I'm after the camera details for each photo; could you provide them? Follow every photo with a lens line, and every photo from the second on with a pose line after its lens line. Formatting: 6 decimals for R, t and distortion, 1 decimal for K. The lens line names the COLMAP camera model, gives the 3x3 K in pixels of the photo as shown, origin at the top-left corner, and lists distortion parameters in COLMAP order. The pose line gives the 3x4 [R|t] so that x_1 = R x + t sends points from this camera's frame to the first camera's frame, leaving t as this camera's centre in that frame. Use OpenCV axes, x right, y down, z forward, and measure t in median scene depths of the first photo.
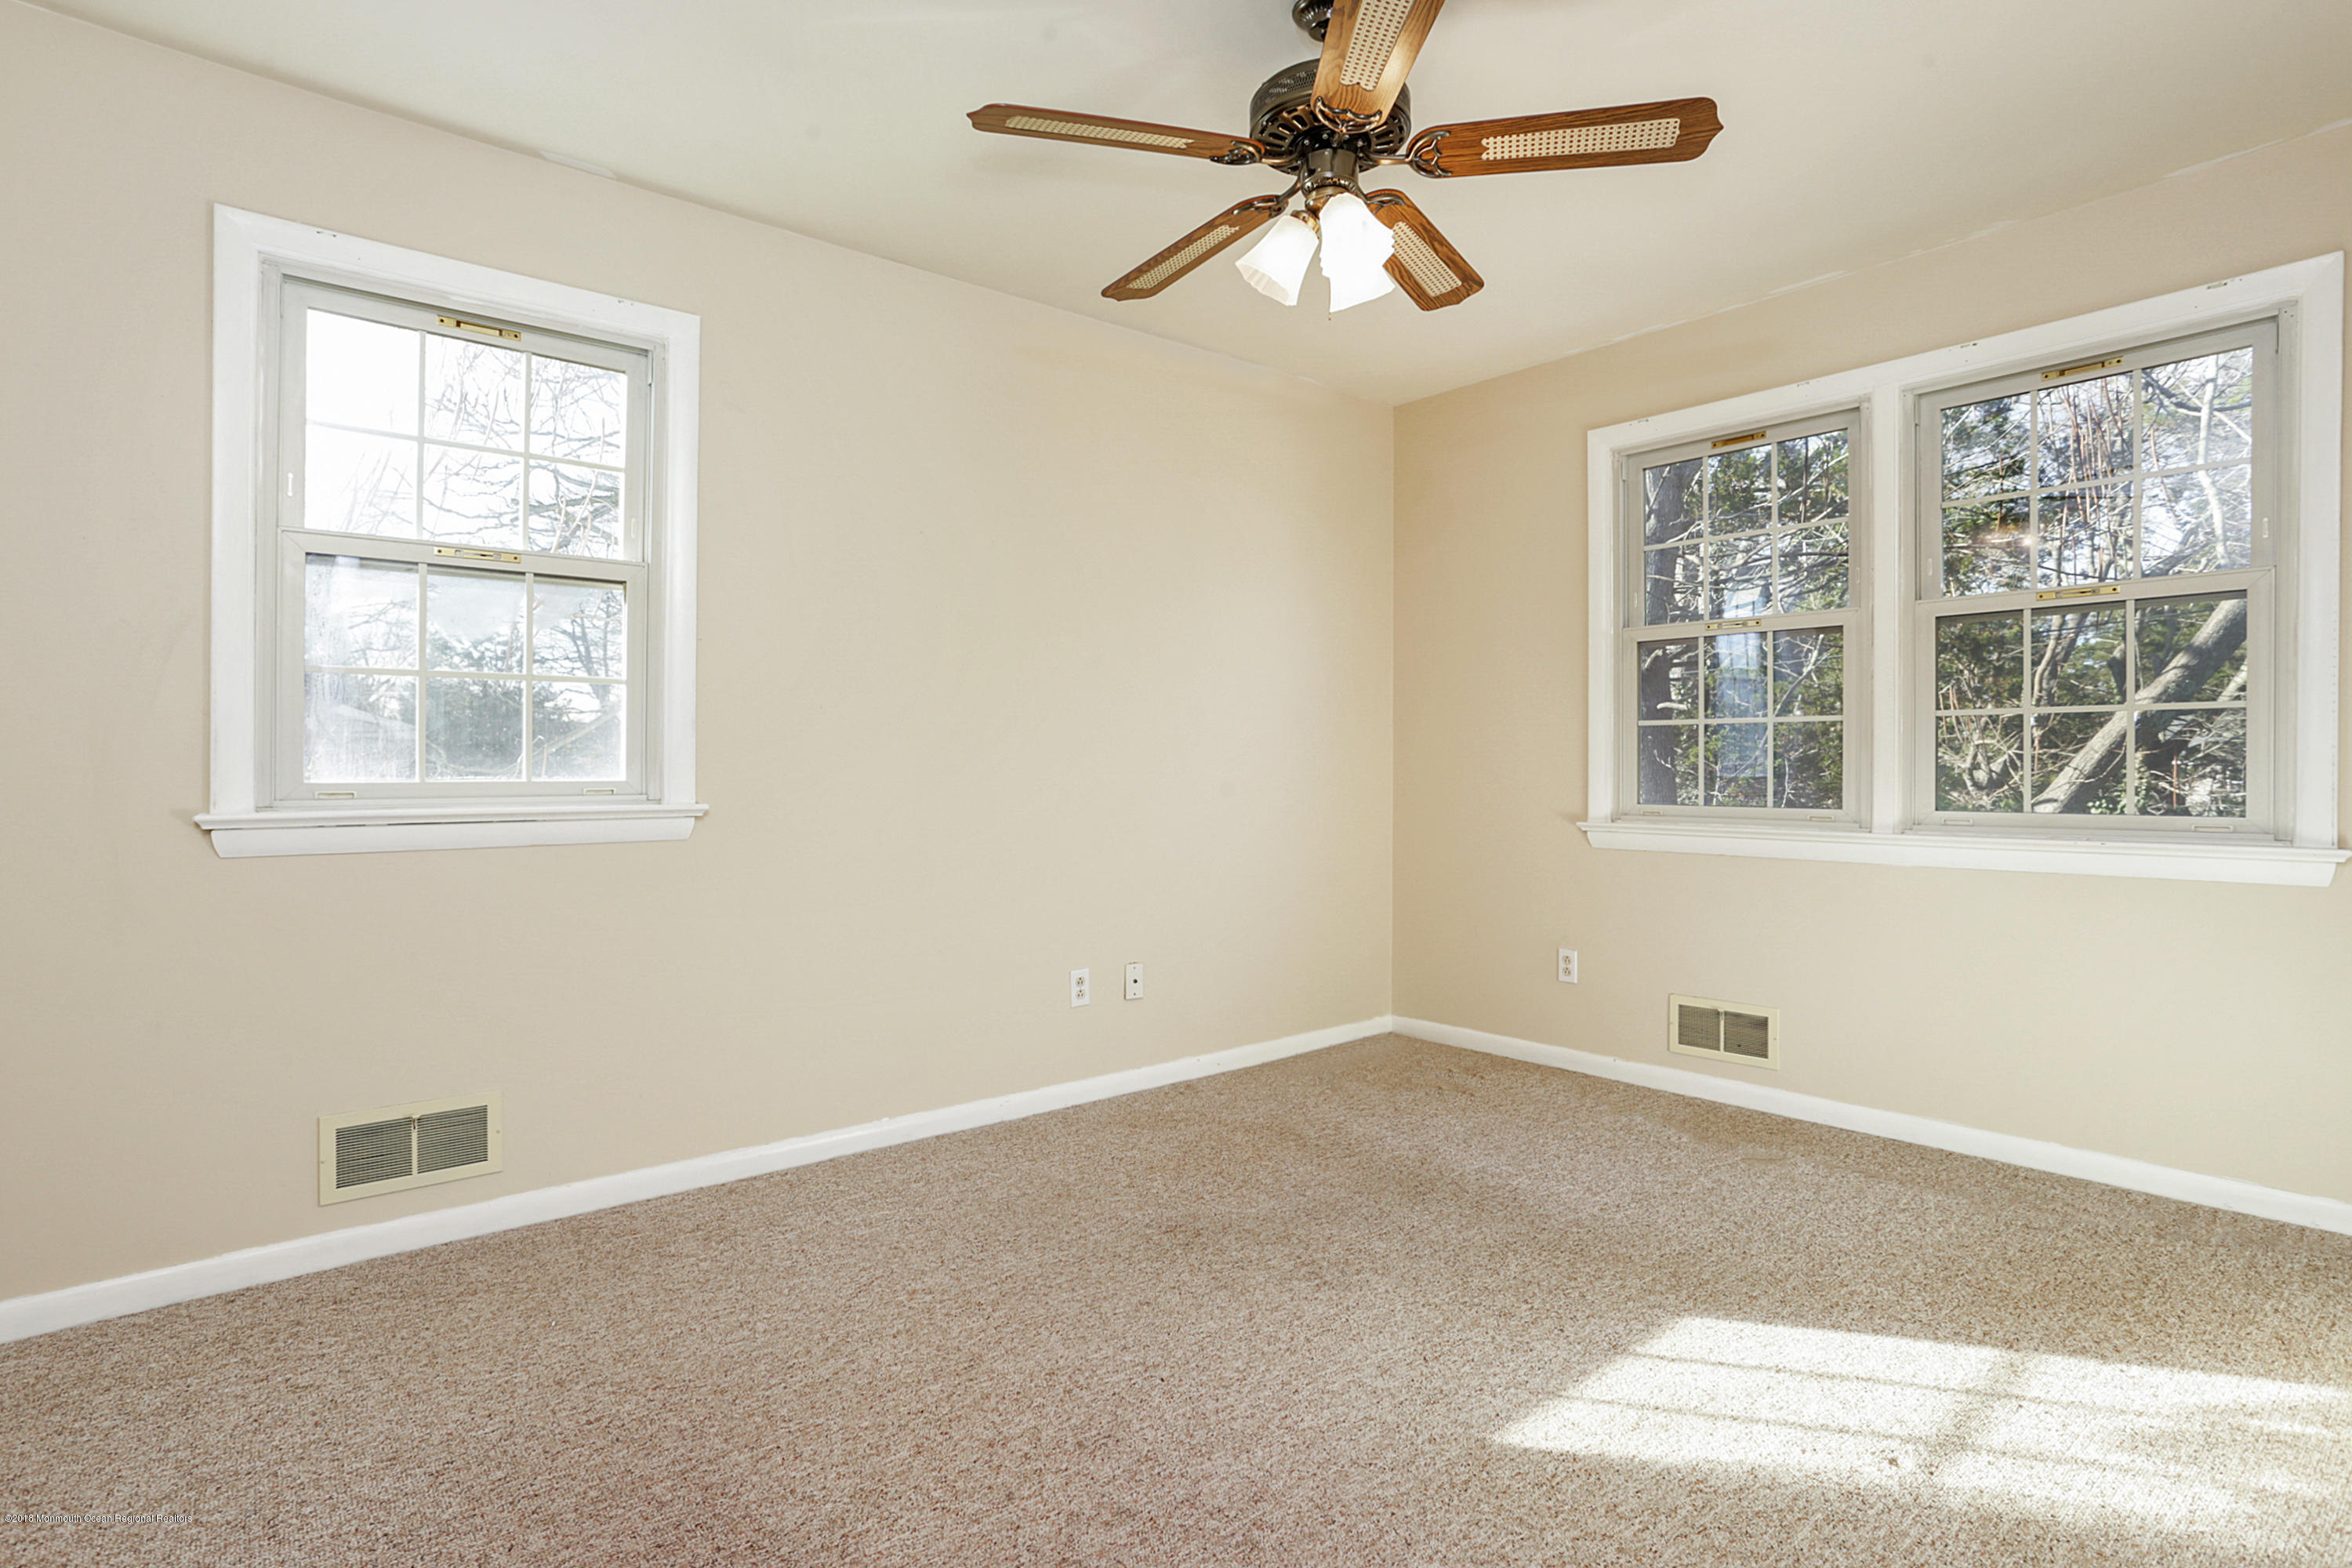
lens RADIAL K [[1166.9, 0, 1181.5], [0, 1166.9, 773.1], [0, 0, 1]] dist [0.000365, 0.000047]
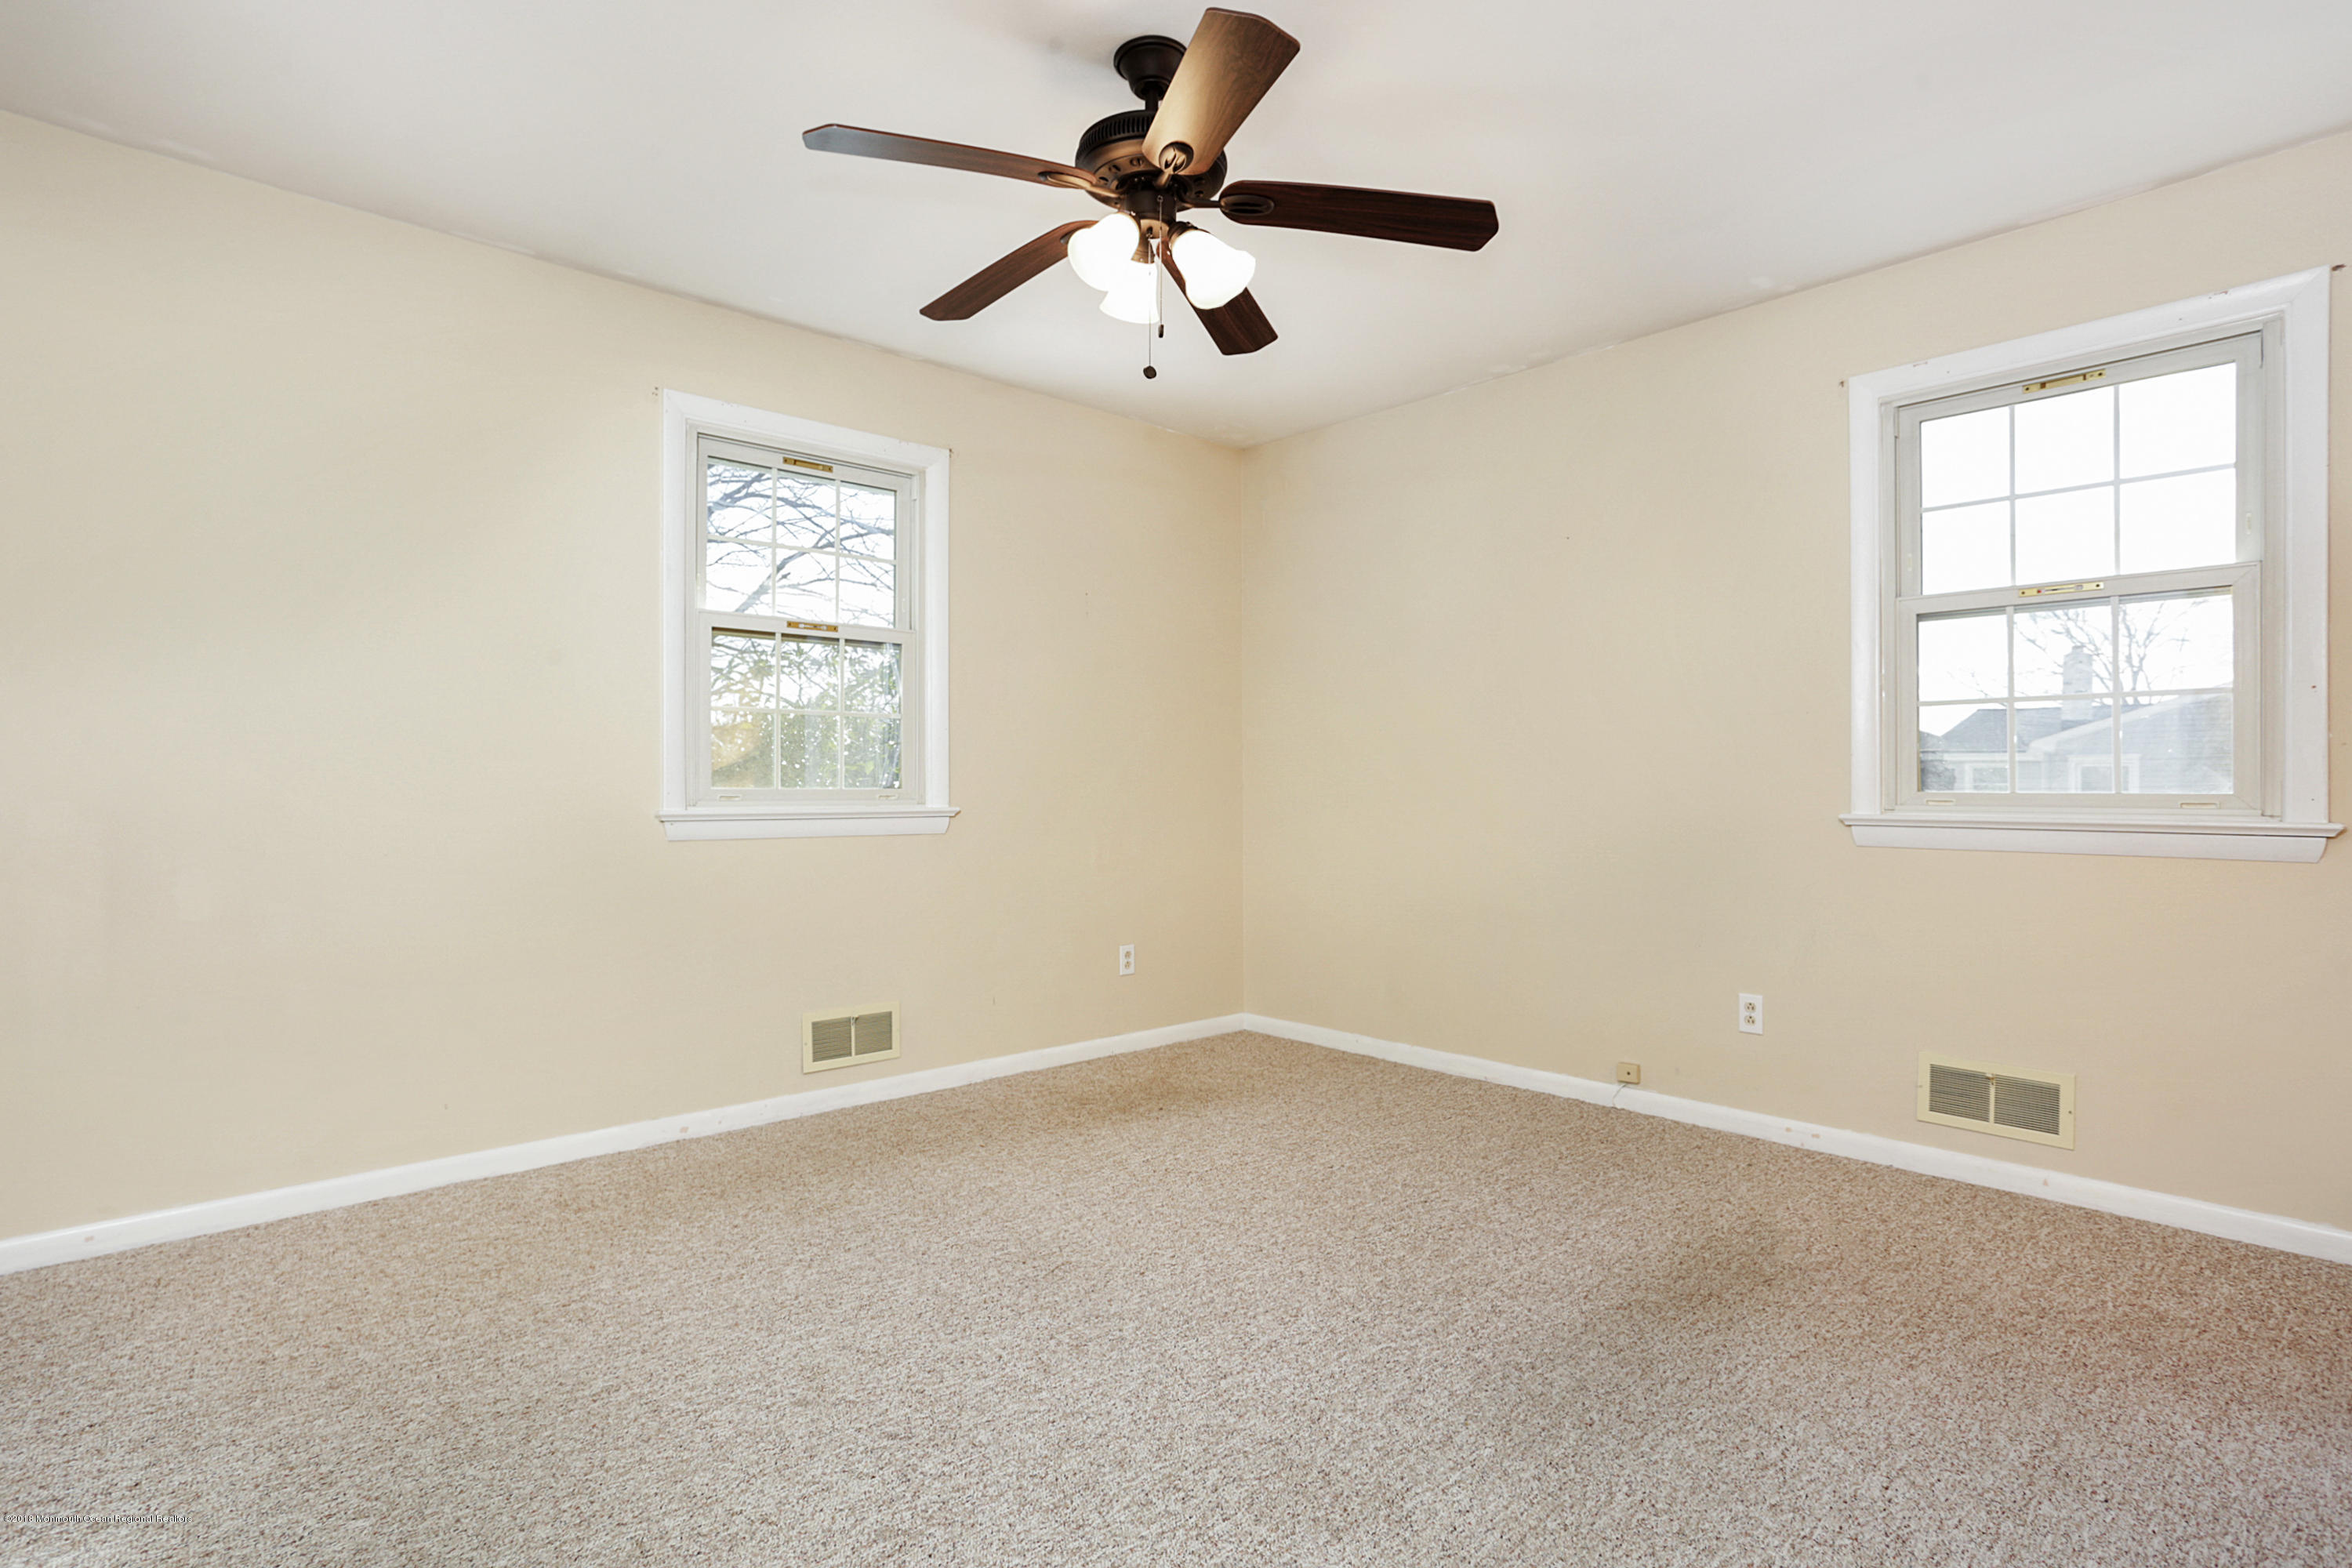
lens RADIAL K [[1166.9, 0, 1179.0], [0, 1166.9, 784.5], [0, 0, 1]] dist [0.000365, 0.000047]
pose [[0.016861, 0.005080, -0.999845, 0.501281], [-0.002252, 0.999985, 0.005043, -0.004344], [0.999855, 0.002167, 0.016872, 0.151870]]
